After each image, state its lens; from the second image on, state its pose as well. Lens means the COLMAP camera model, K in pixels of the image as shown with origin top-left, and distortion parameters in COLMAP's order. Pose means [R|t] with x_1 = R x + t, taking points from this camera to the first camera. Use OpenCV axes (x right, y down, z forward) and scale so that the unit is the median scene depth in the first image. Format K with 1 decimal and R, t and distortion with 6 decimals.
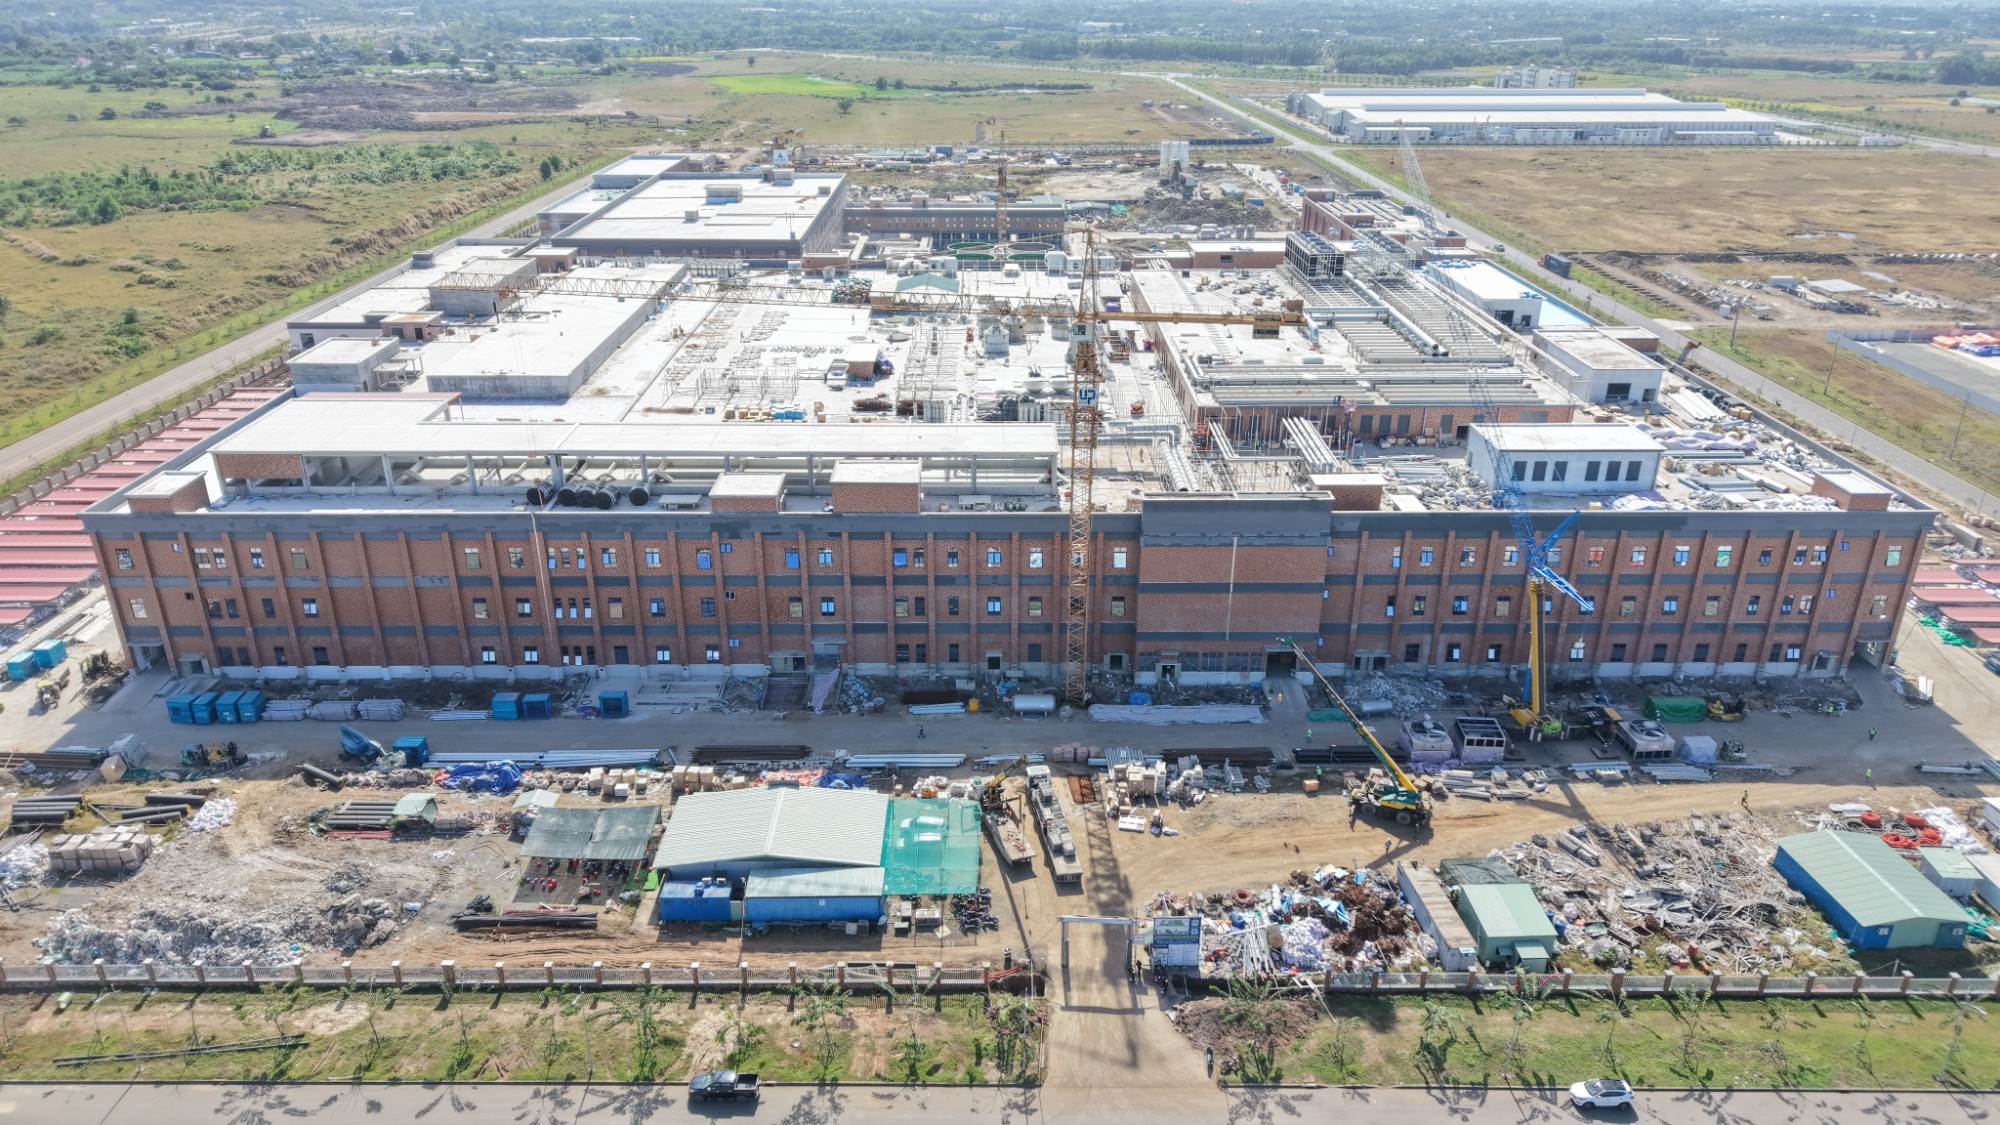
lens RADIAL K [[1333.9, 0, 997.5], [0, 1333.9, 569.2], [0, 0, 1]] dist [0.002747, 0.001612]
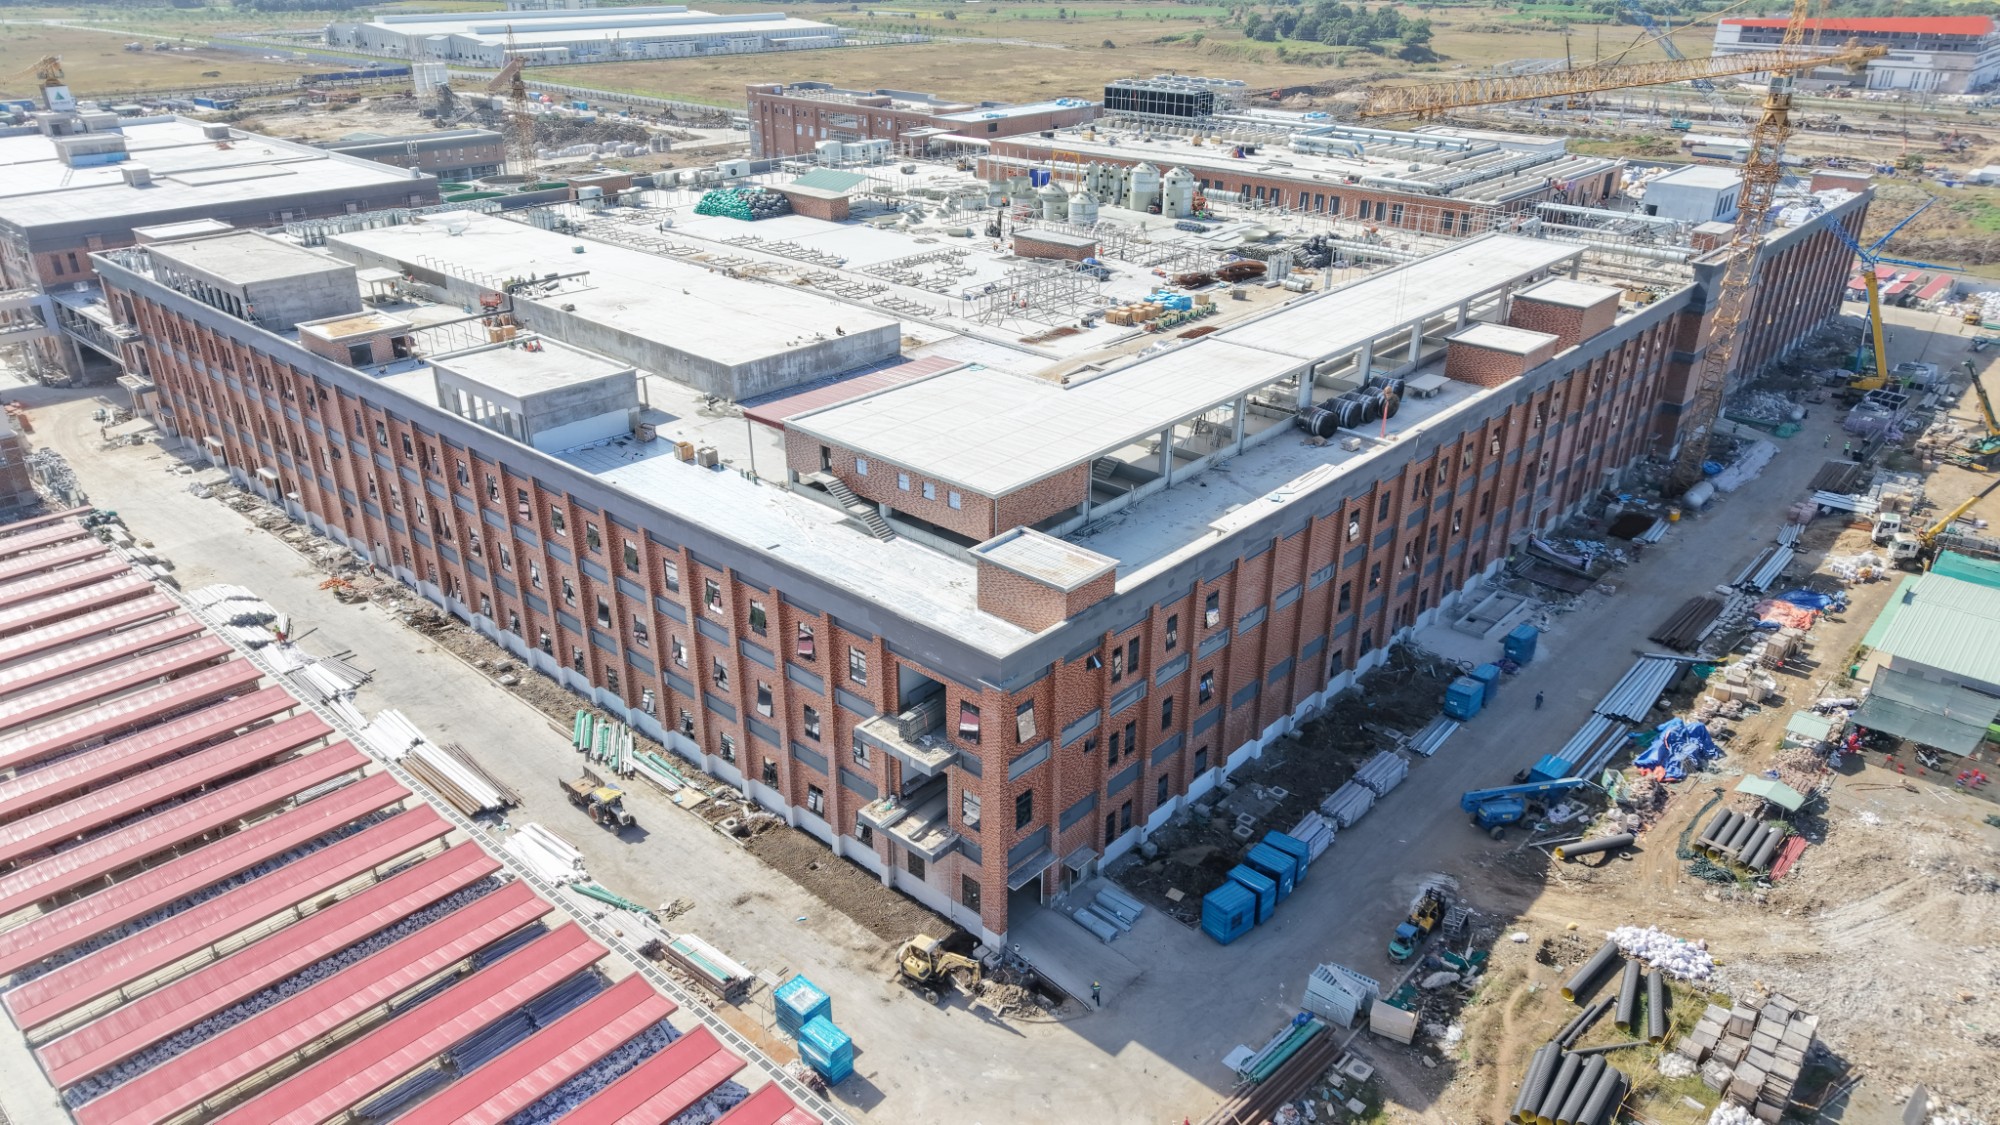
lens RADIAL K [[1337.4, 0, 1005.1], [0, 1337.4, 557.4], [0, 0, 1]] dist [0.001321, -0.000388]
pose [[0.673855, -0.309864, 0.670748, -1.113777], [0.295200, 0.945116, 0.140046, -0.160803], [-0.677330, 0.103635, 0.728343, 0.718225]]
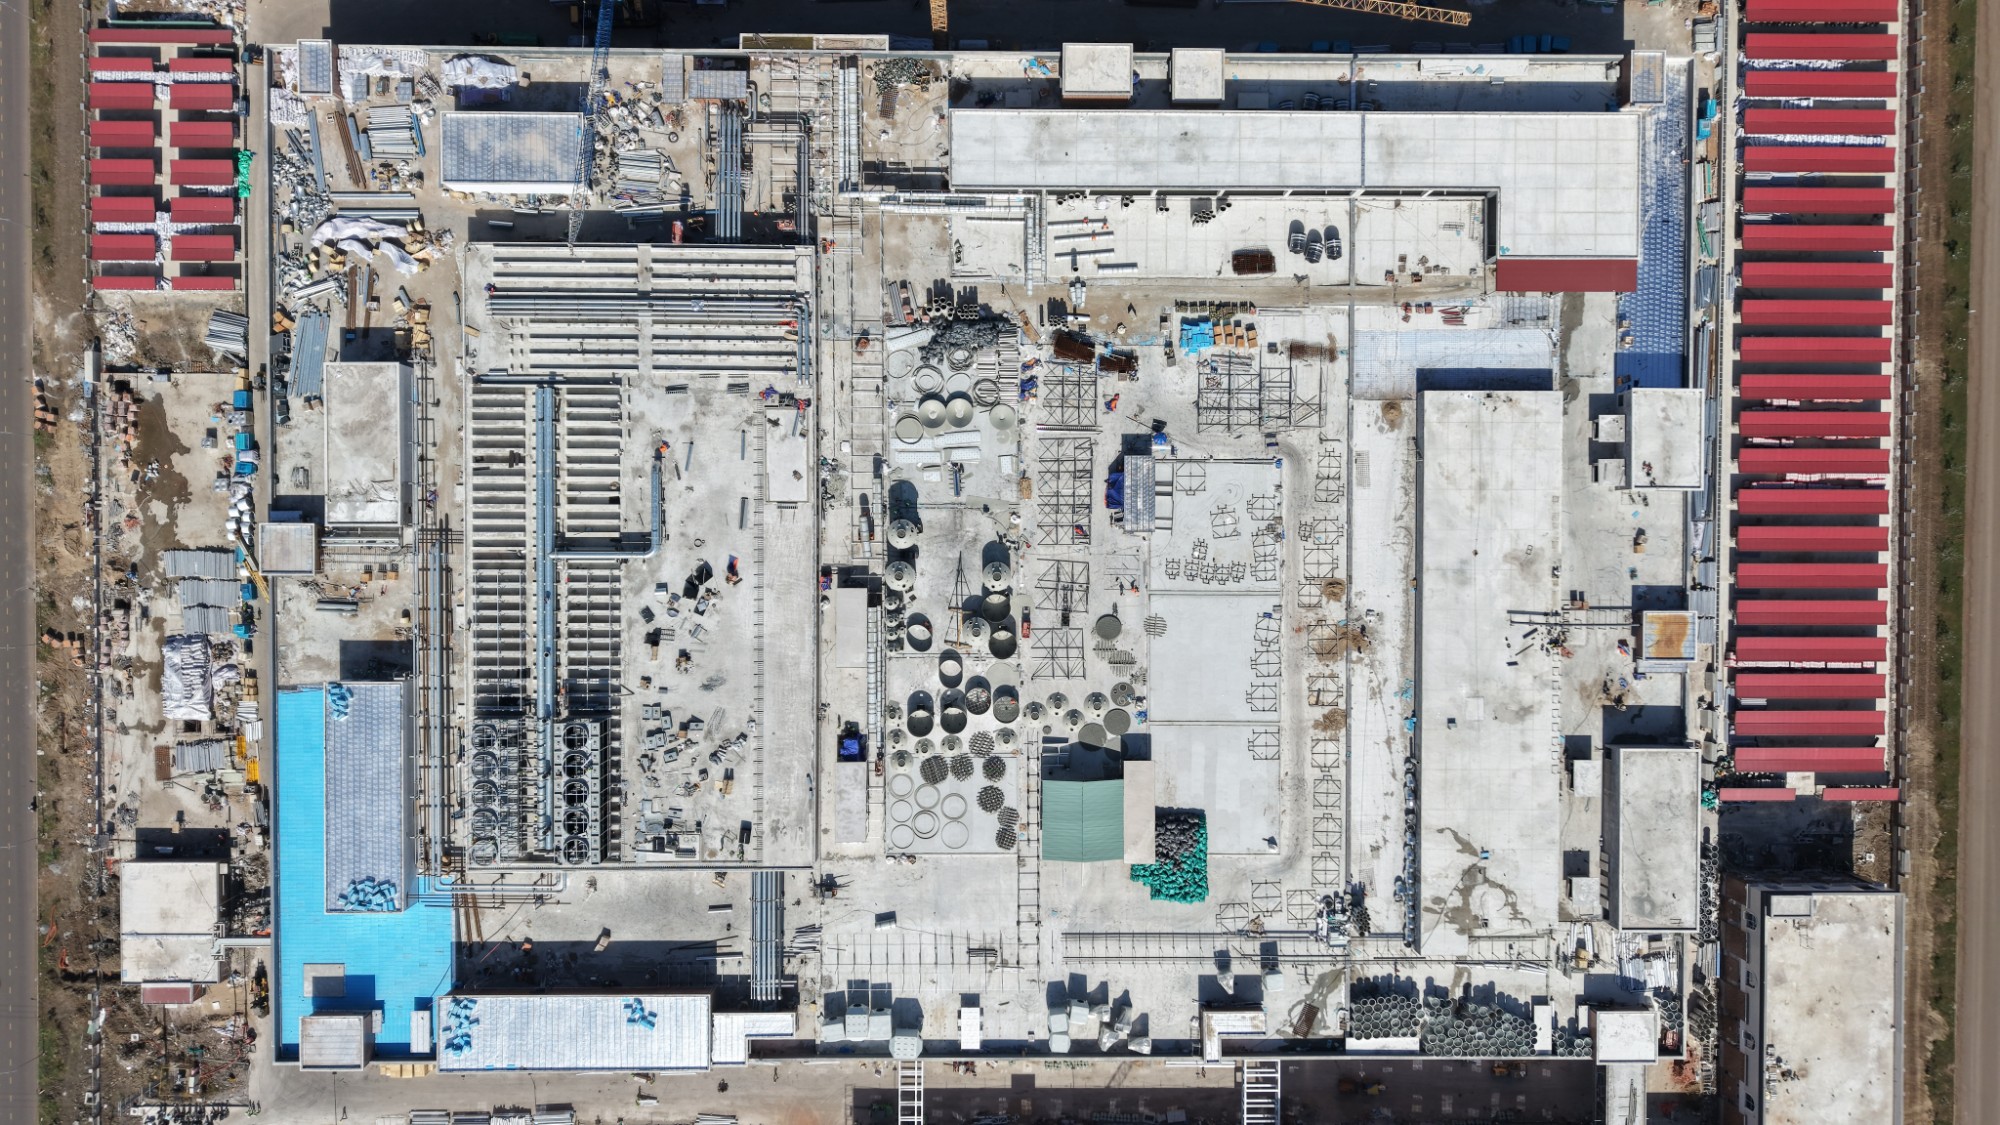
lens RADIAL K [[1330.7, 0, 996.4], [0, 1330.7, 556.8], [0, 0, 1]] dist [0.015130, -0.005716]
pose [[-0.999765, -0.012378, -0.017803, 0.025834], [-0.011030, -0.416519, 0.909060, -1.608545], [-0.018668, 0.909043, 0.416285, 1.020114]]
